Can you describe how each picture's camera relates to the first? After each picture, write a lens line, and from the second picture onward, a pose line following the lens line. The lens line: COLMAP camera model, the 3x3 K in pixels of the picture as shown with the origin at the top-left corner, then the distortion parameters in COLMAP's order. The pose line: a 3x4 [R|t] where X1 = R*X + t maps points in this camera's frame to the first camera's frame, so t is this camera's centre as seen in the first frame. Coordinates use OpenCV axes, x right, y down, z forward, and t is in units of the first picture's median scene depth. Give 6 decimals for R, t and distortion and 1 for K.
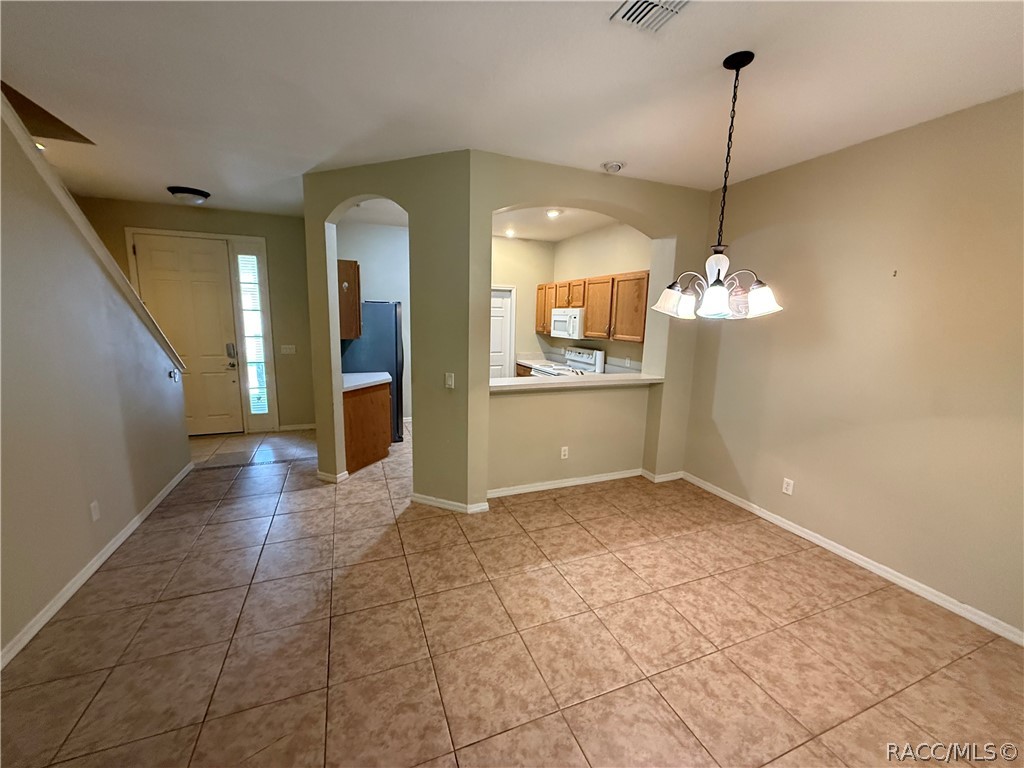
lens RADIAL K [[408.6, 0, 509.4], [0, 408.6, 382.6], [0, 0, 1]] dist [-0.001317, 0.001030]
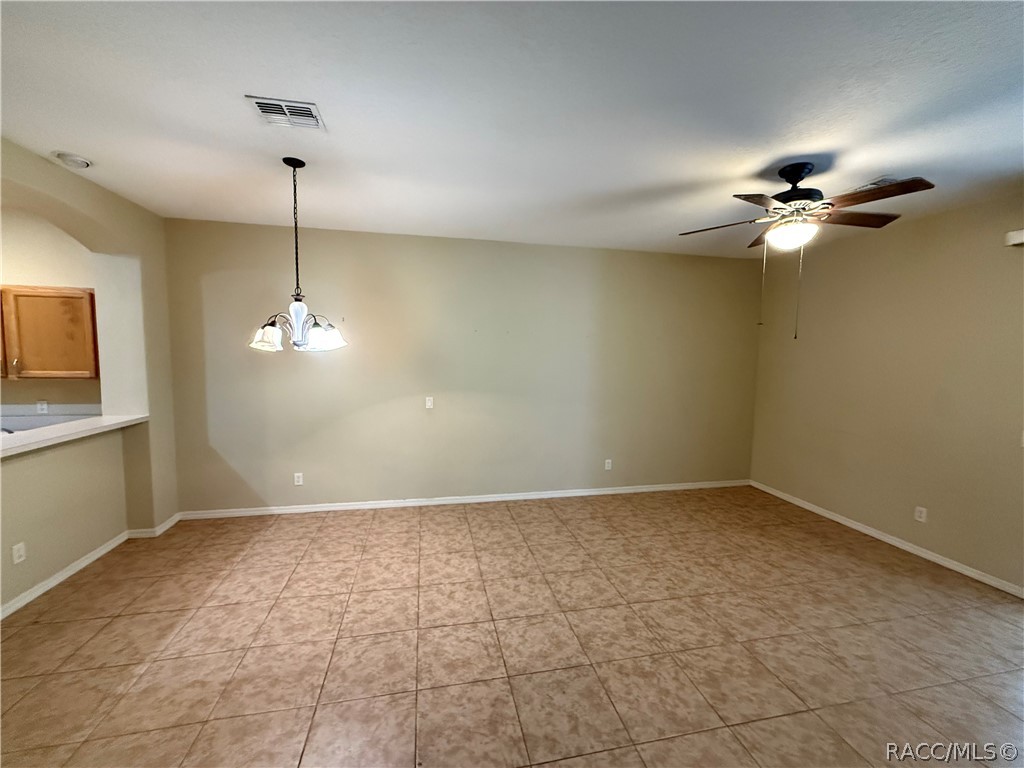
lens RADIAL K [[408.6, 0, 507.9], [0, 408.6, 386.3], [0, 0, 1]] dist [-0.001317, 0.001030]
pose [[0.176420, -0.105805, 0.978612, -0.513020], [0.148660, 0.985666, 0.079767, -0.042537], [-0.973024, 0.131408, 0.189620, 0.111031]]
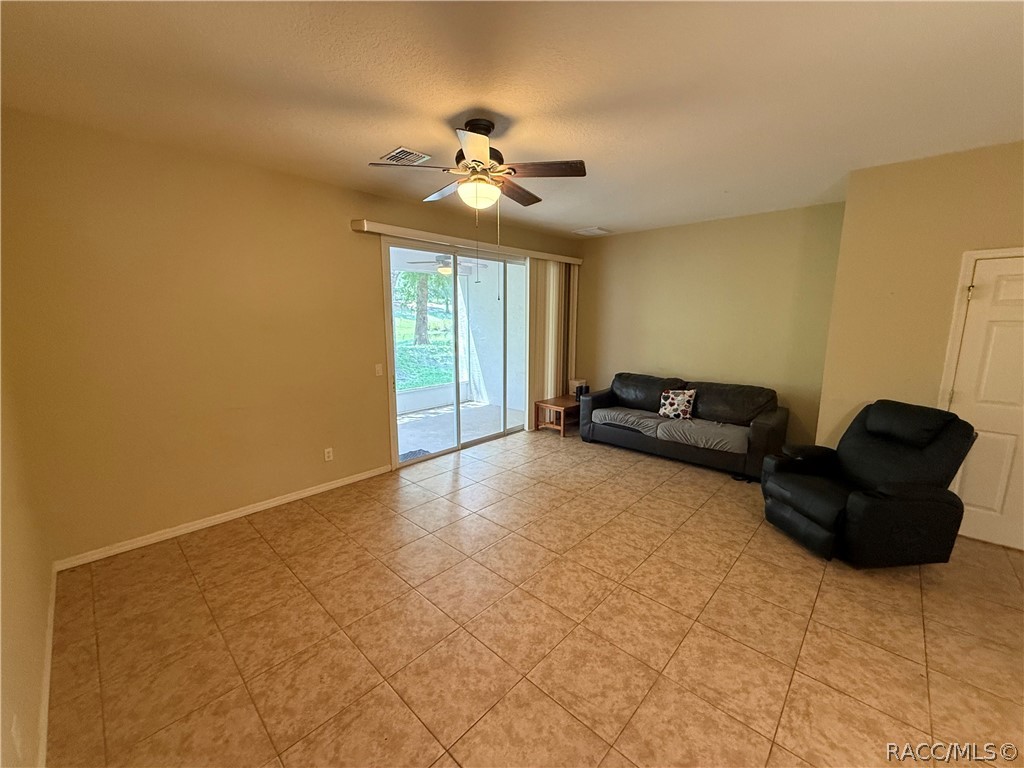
lens RADIAL K [[408.6, 0, 511.6], [0, 408.6, 383.1], [0, 0, 1]] dist [-0.001317, 0.001030]
pose [[-0.906116, 0.045102, -0.420617, 0.974600], [-0.090318, 0.950748, 0.296516, -0.087269], [0.413274, 0.306667, -0.857415, 0.604518]]
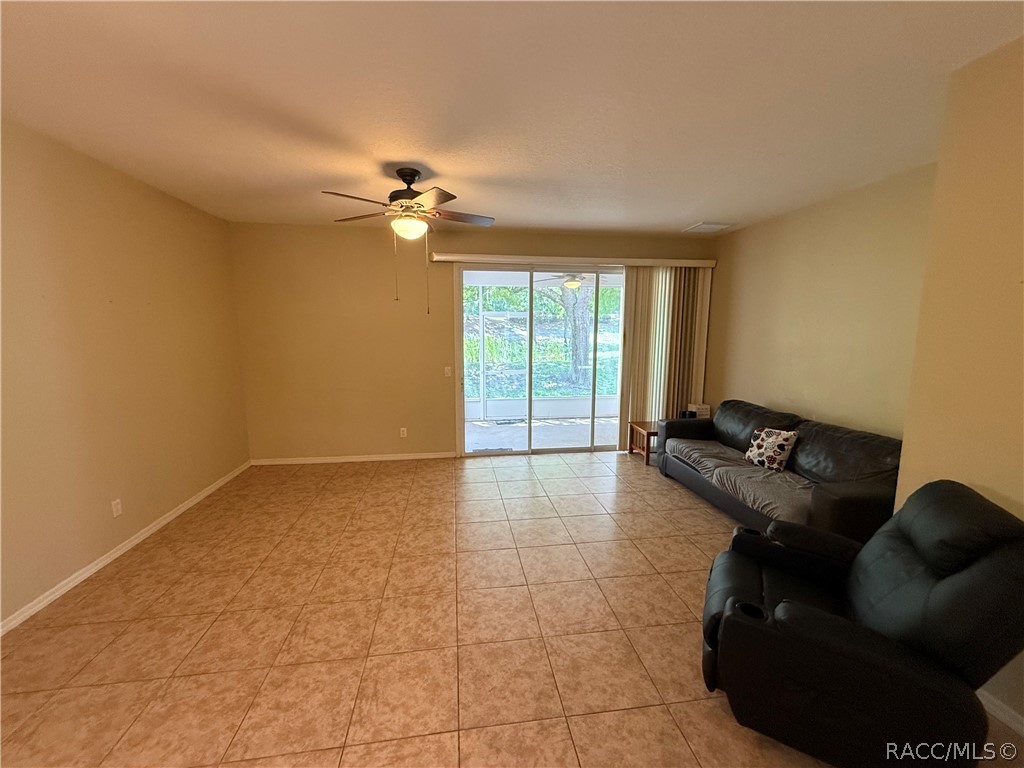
lens RADIAL K [[408.6, 0, 510.5], [0, 408.6, 383.6], [0, 0, 1]] dist [-0.001317, 0.001030]
pose [[-0.970919, -0.055785, 0.232818, 0.013864], [0.014978, 0.956415, 0.291626, -0.128600], [-0.238939, 0.286632, -0.927766, 0.762506]]
